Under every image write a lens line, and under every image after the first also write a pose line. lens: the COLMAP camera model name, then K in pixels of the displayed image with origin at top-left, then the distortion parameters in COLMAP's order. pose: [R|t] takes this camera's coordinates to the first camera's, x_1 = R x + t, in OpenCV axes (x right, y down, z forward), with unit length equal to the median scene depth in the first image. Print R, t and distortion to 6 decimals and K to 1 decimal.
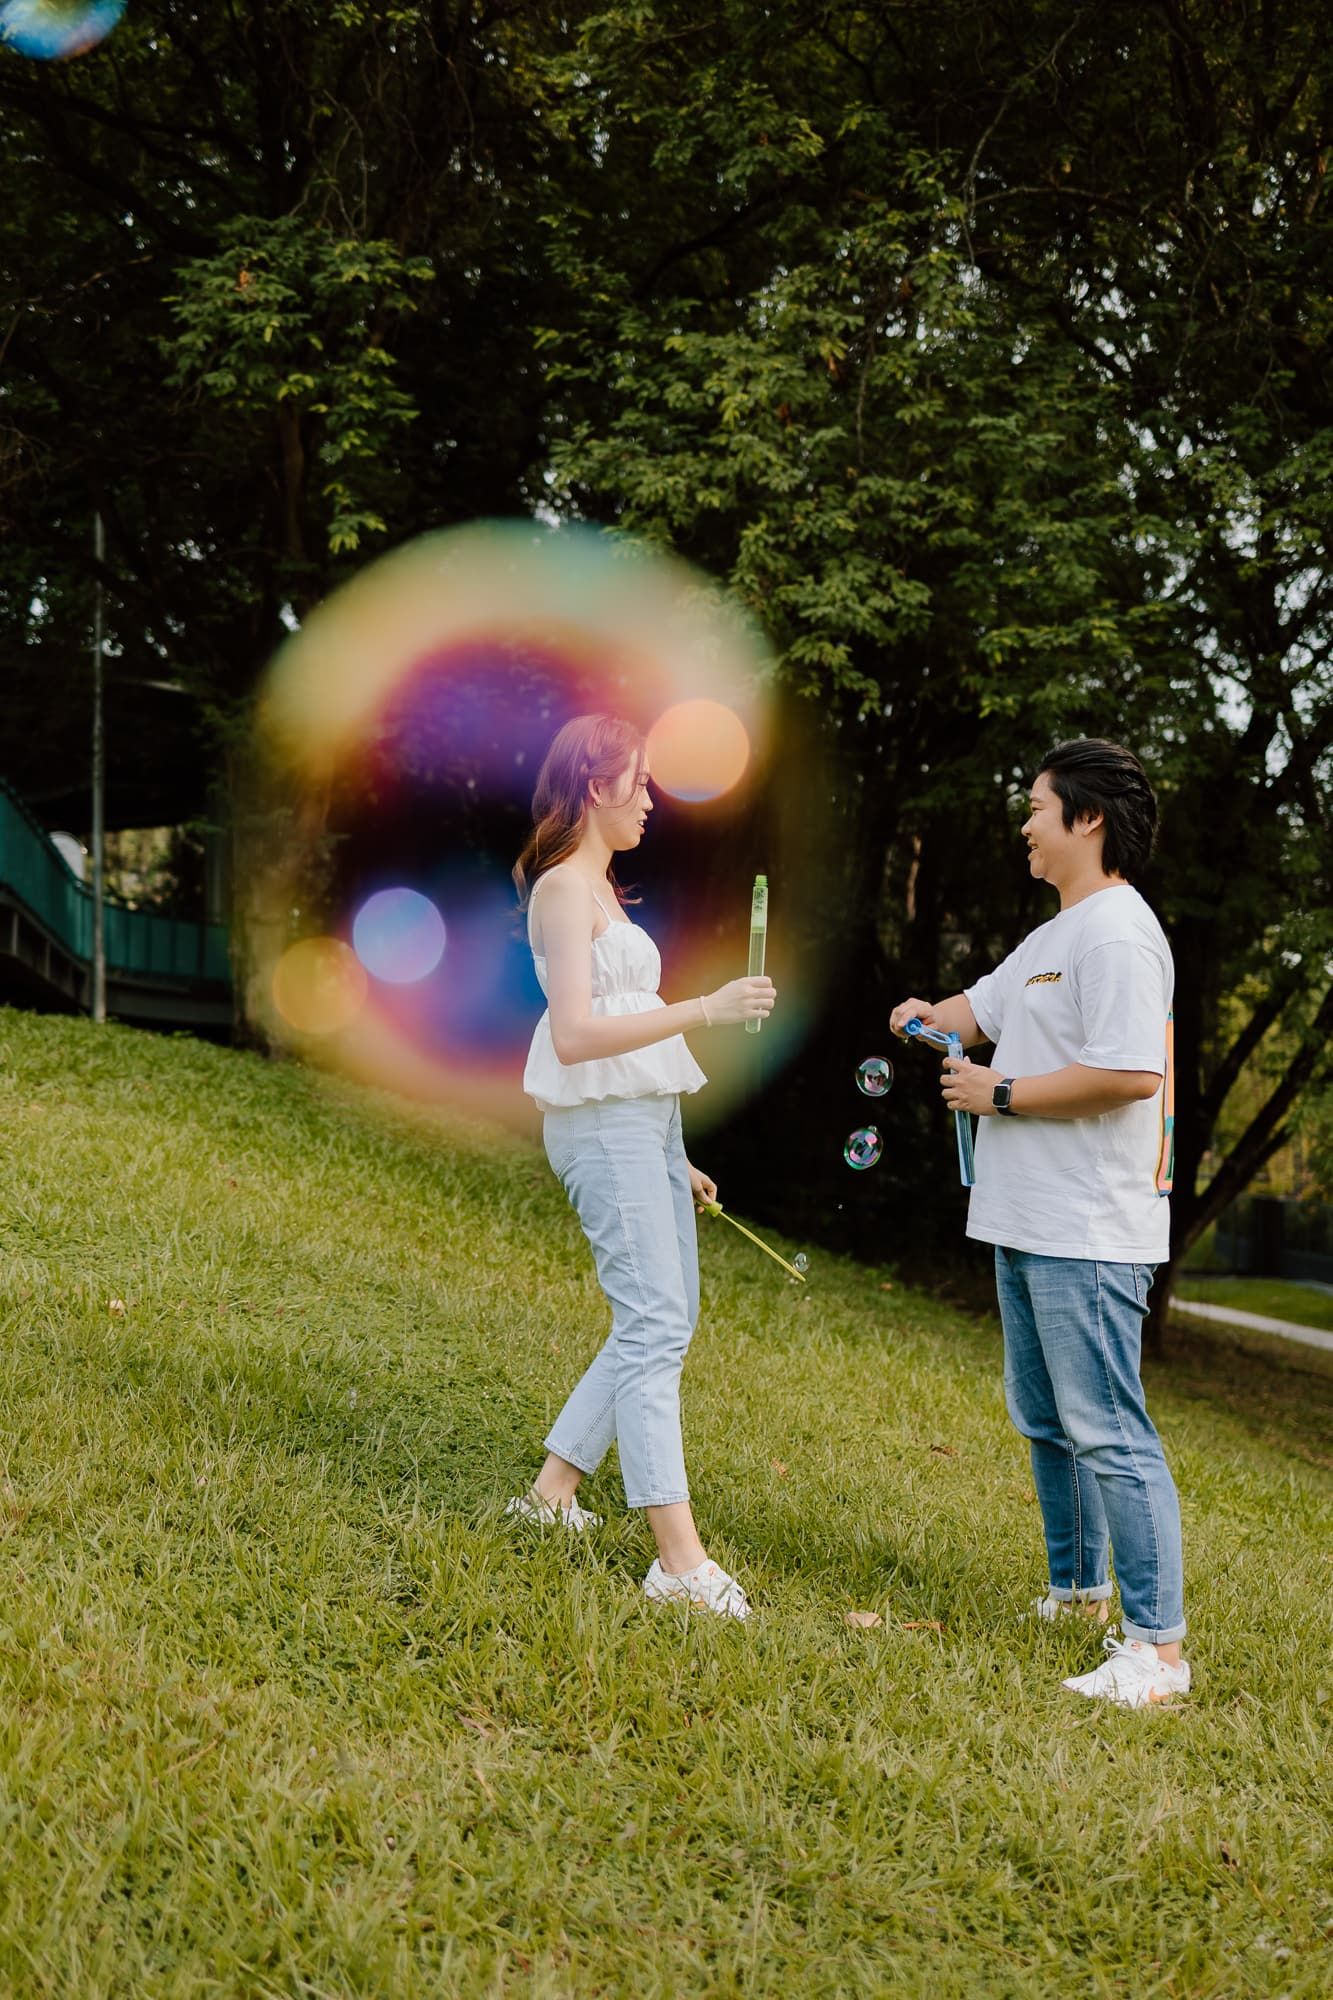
lens RADIAL K [[2115.2, 0, 666.5], [0, 2115.2, 1000.0], [0, 0, 1]] dist [0.036328, 0.023432]
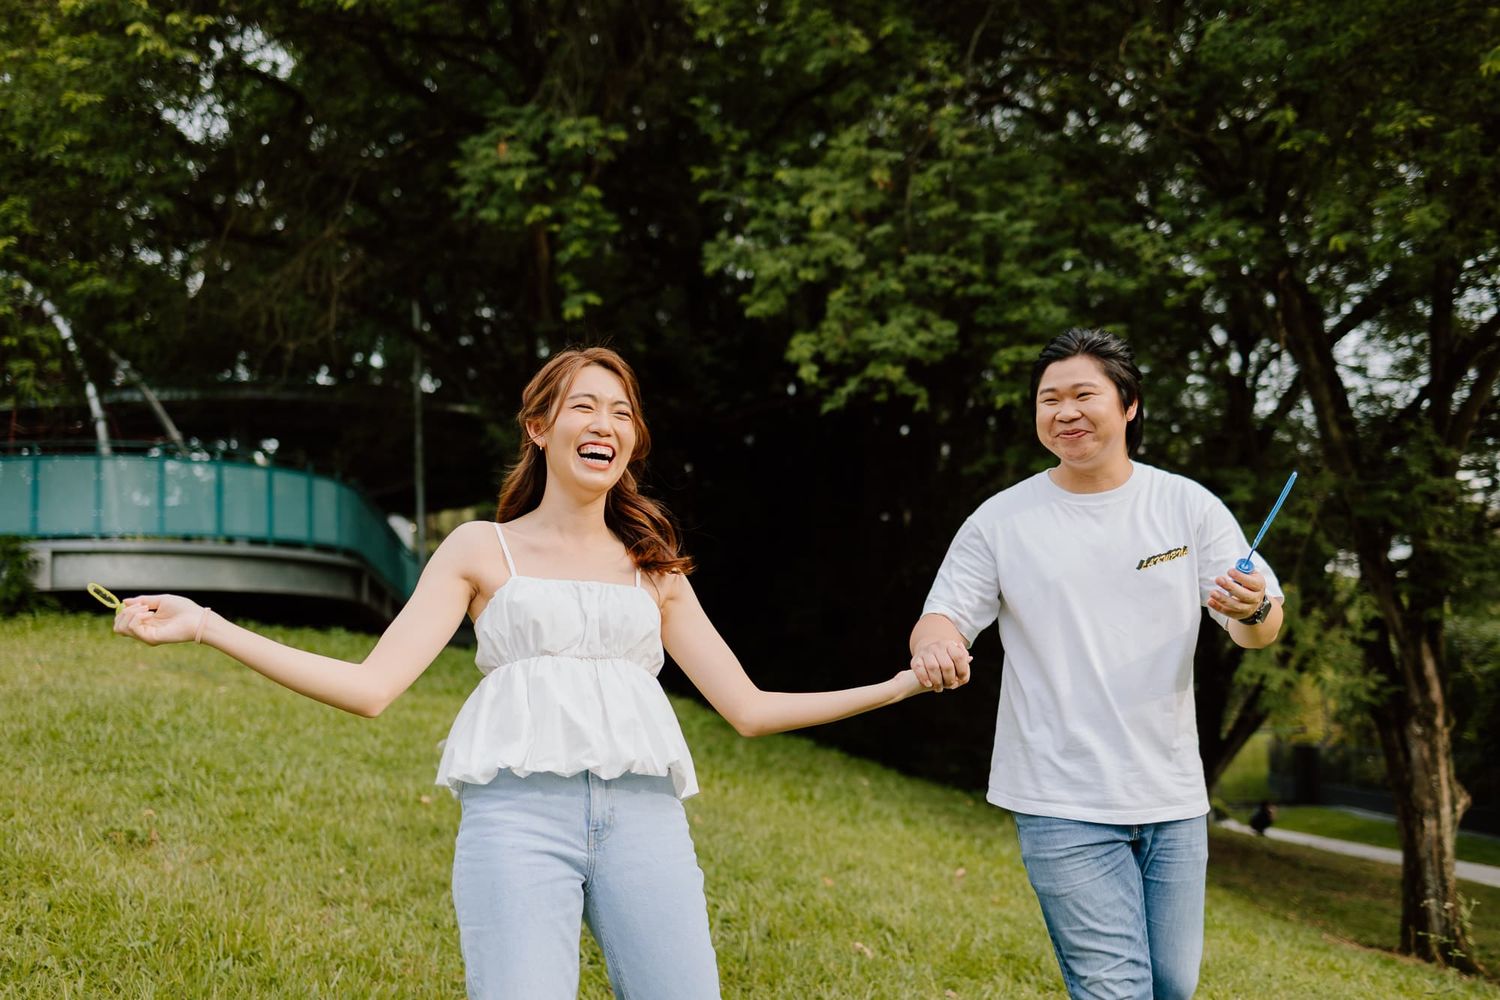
lens RADIAL K [[1586.4, 0, 750.0], [0, 1586.4, 500.0], [0, 0, 1]] dist [0.036328, 0.023432]
pose [[0.996837, -0.051017, -0.060931, 0.039913], [0.046331, 0.996032, -0.075990, 0.007655], [0.064566, 0.072927, 0.995245, -0.118782]]
